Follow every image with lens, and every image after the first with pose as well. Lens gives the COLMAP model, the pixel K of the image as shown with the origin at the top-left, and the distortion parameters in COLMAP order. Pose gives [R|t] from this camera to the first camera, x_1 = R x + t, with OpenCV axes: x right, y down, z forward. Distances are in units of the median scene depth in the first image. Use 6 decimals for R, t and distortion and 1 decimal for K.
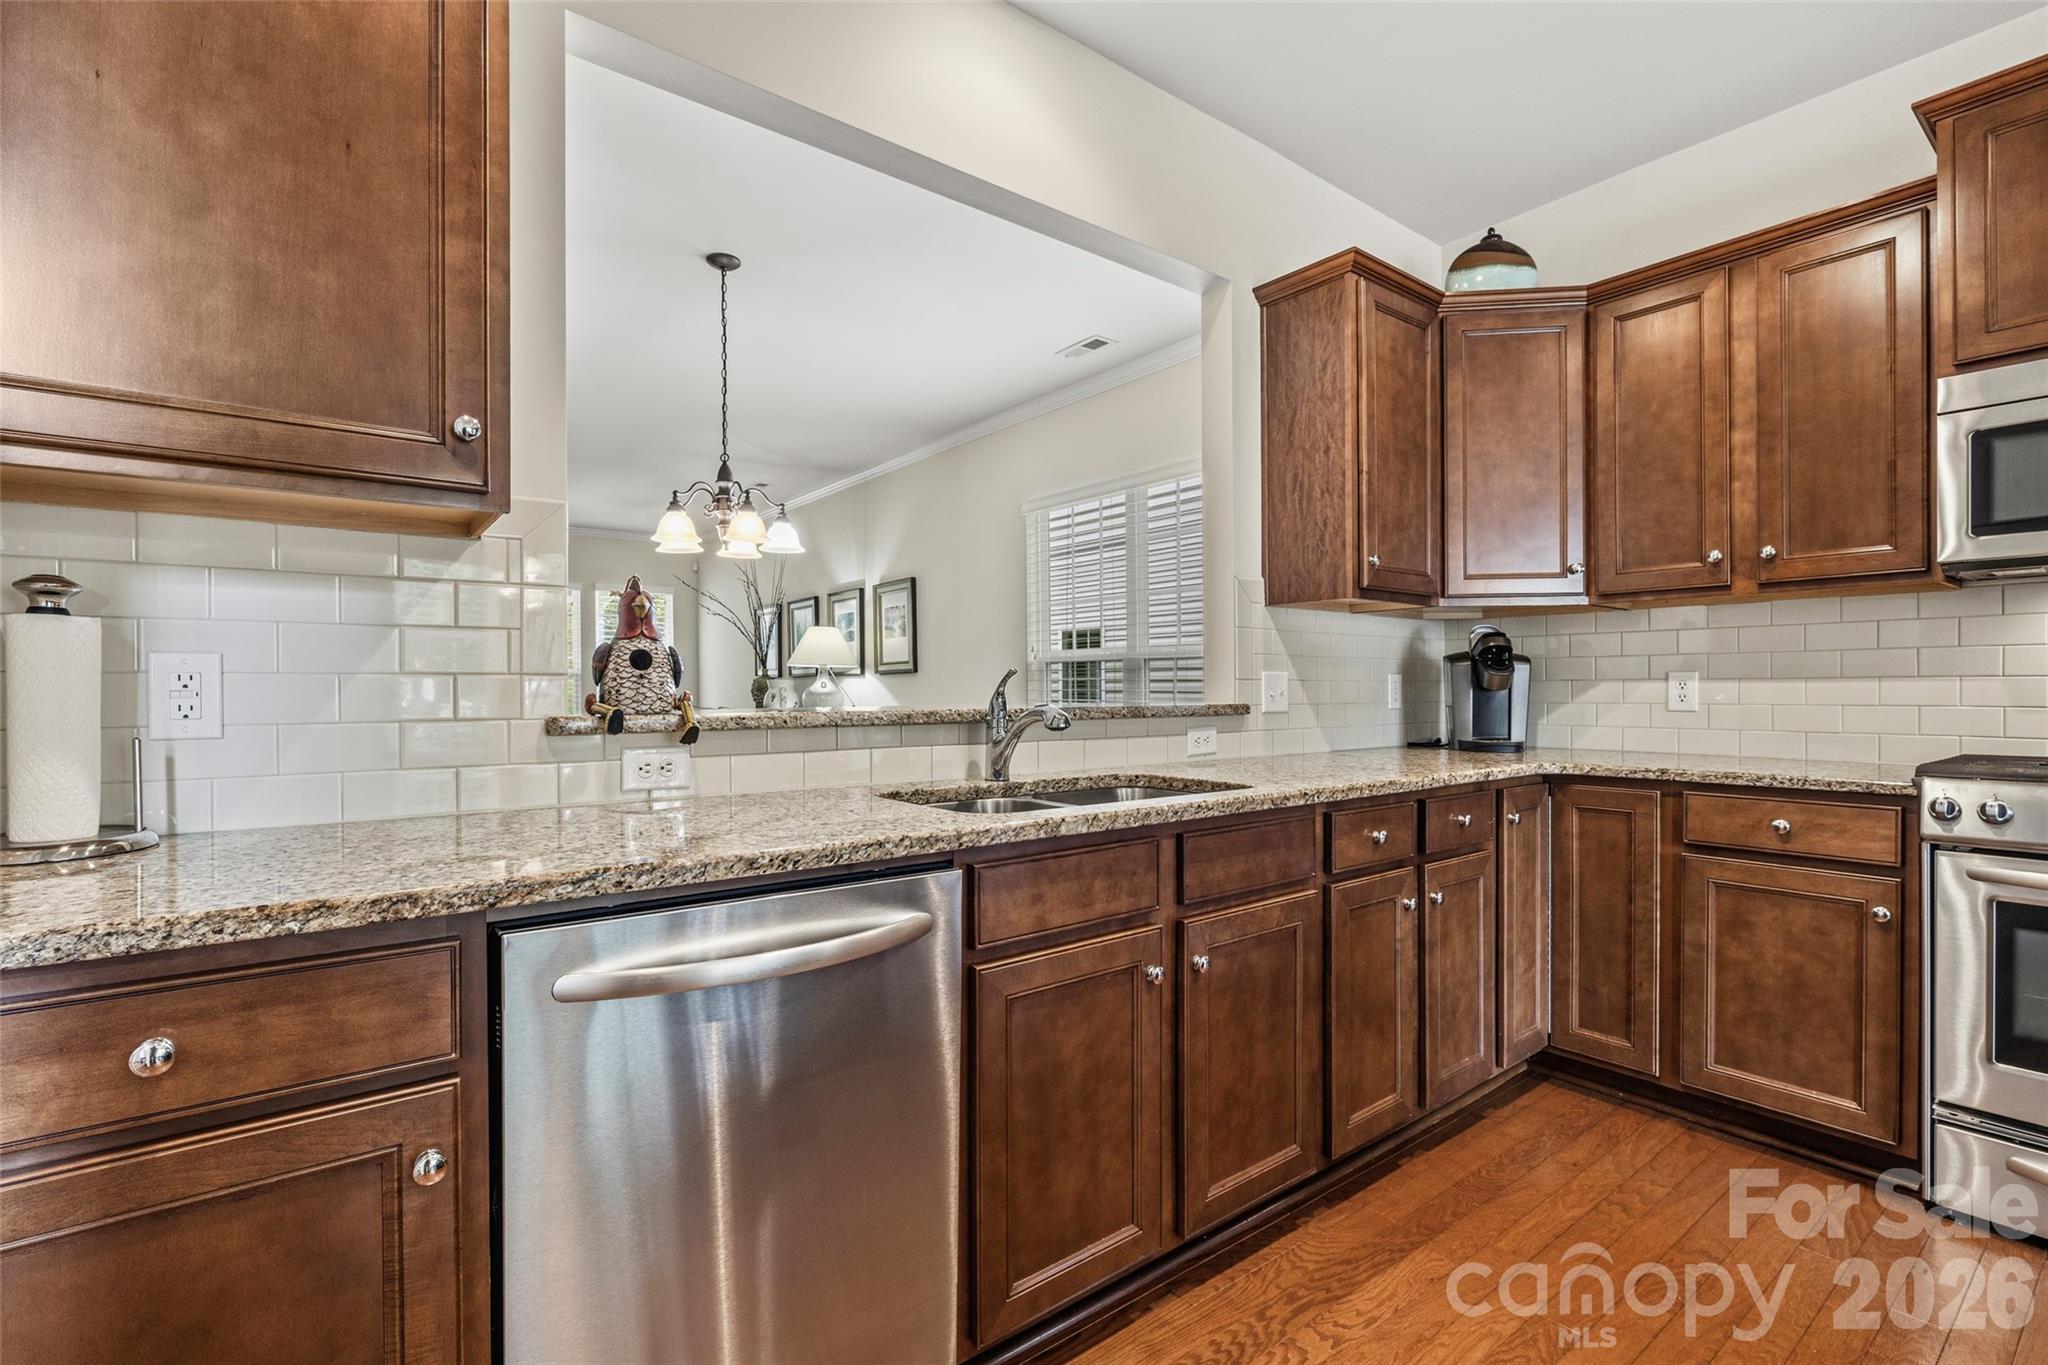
lens RADIAL K [[917.8, 0, 1017.0], [0, 917.8, 692.2], [0, 0, 1]] dist [-0.003177, -0.000364]
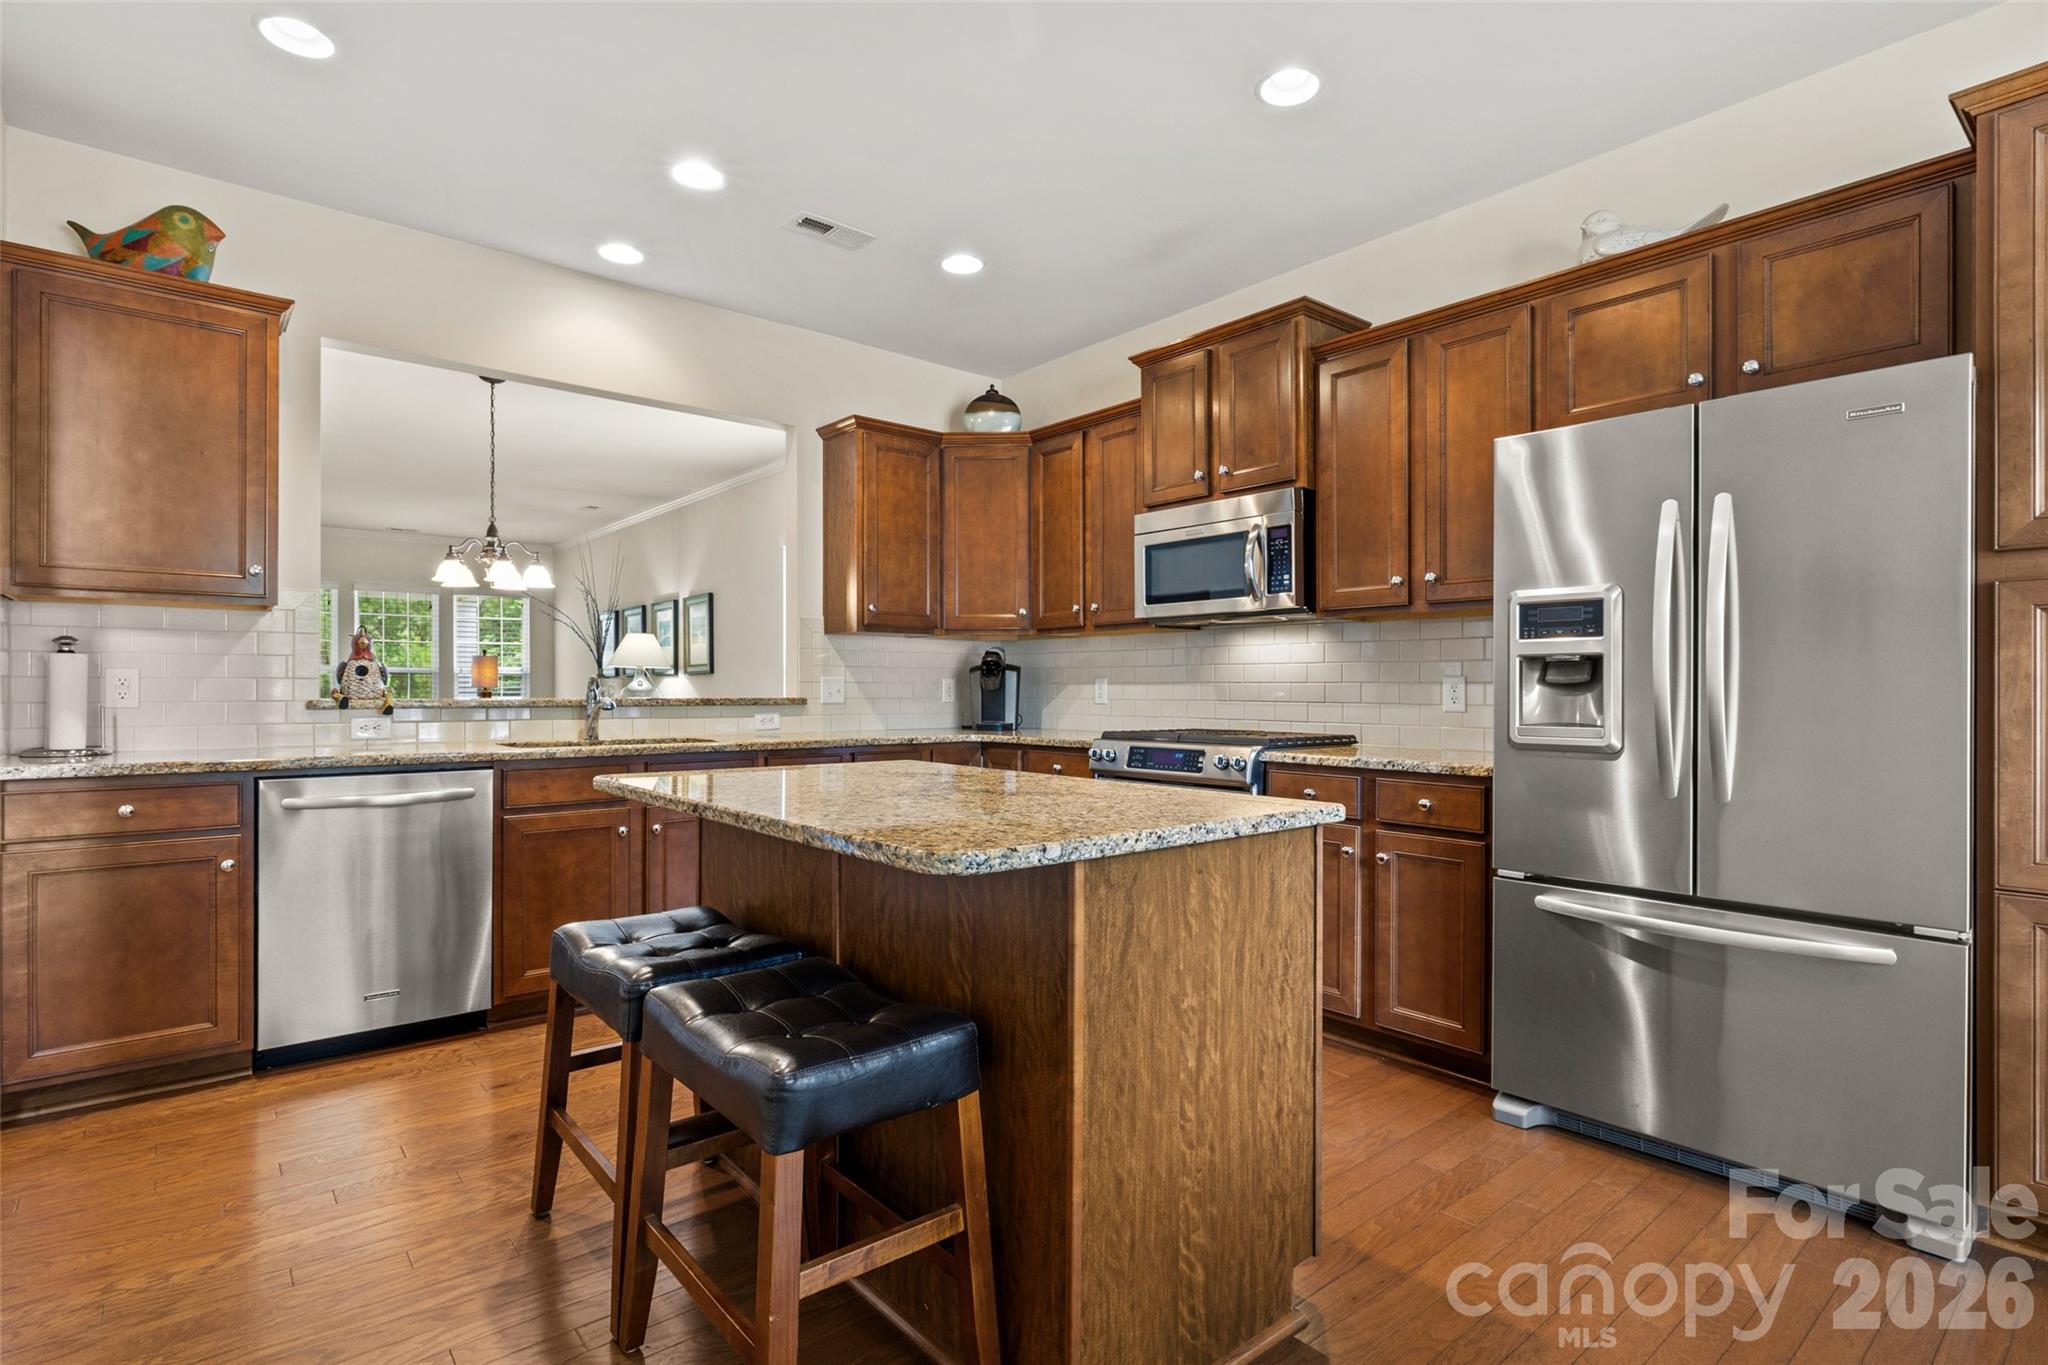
lens RADIAL K [[1002.5, 0, 1024.0], [0, 1002.5, 682.5], [0, 0, 1]] dist [-0.000224, 0.000728]
pose [[0.998859, 0.005150, 0.047469, 0.646703], [-0.004694, 0.999942, -0.009722, 0.002062], [-0.047516, 0.009488, 0.998825, -0.856882]]
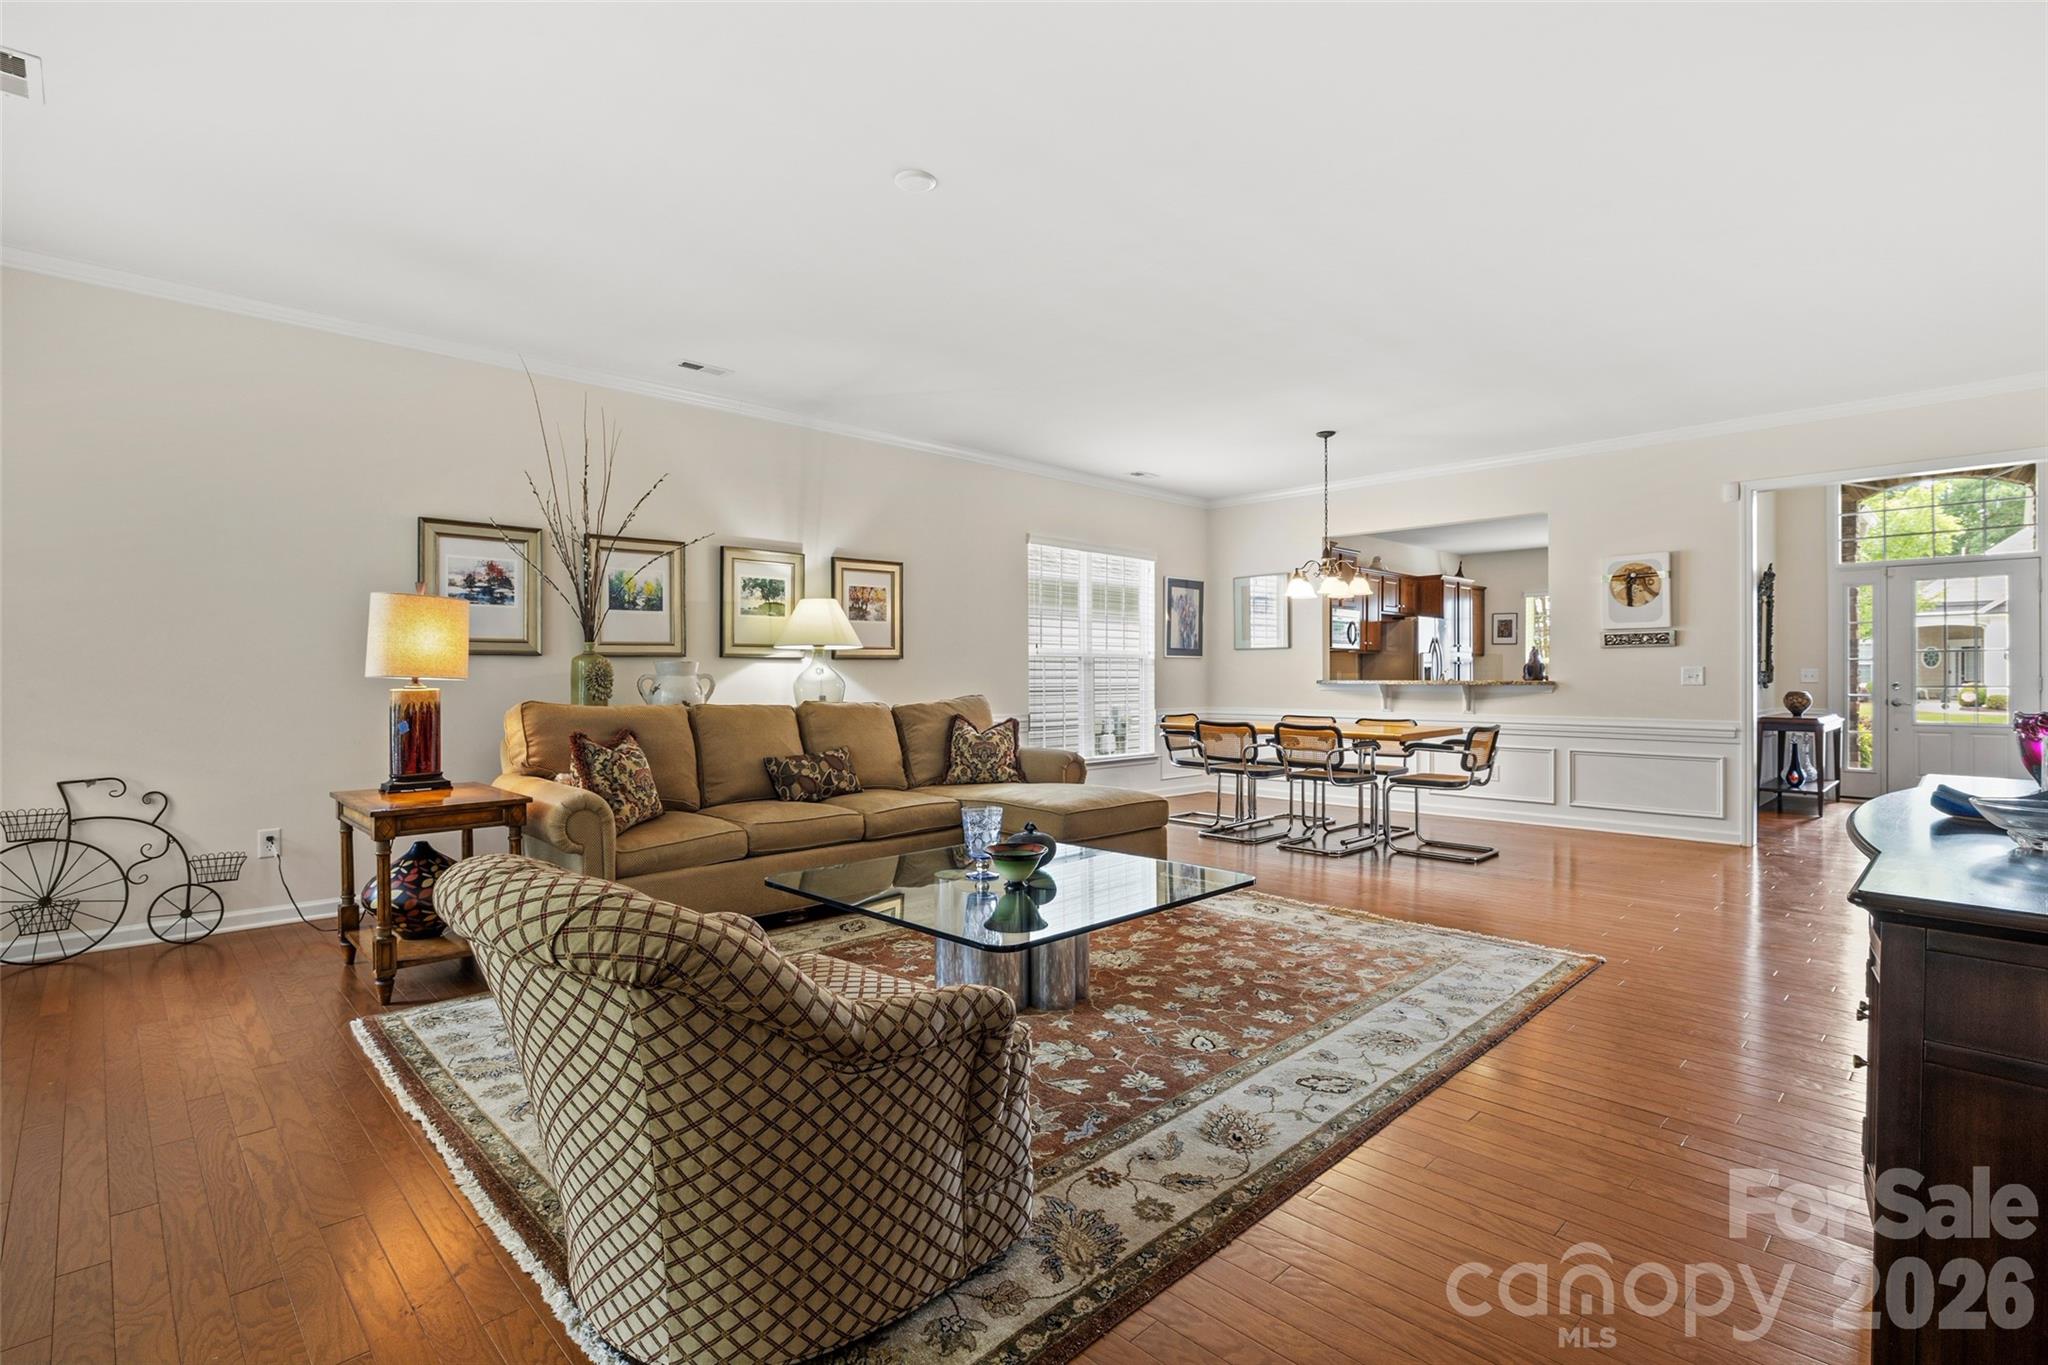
lens RADIAL K [[959.4, 0, 1018.9], [0, 959.4, 685.1], [0, 0, 1]] dist [-0.005613, 0.001266]
pose [[-0.118337, -0.008236, 0.992939, -3.266892], [0.006364, 0.999939, 0.009053, -0.005342], [-0.992953, 0.007390, -0.118277, 2.834333]]
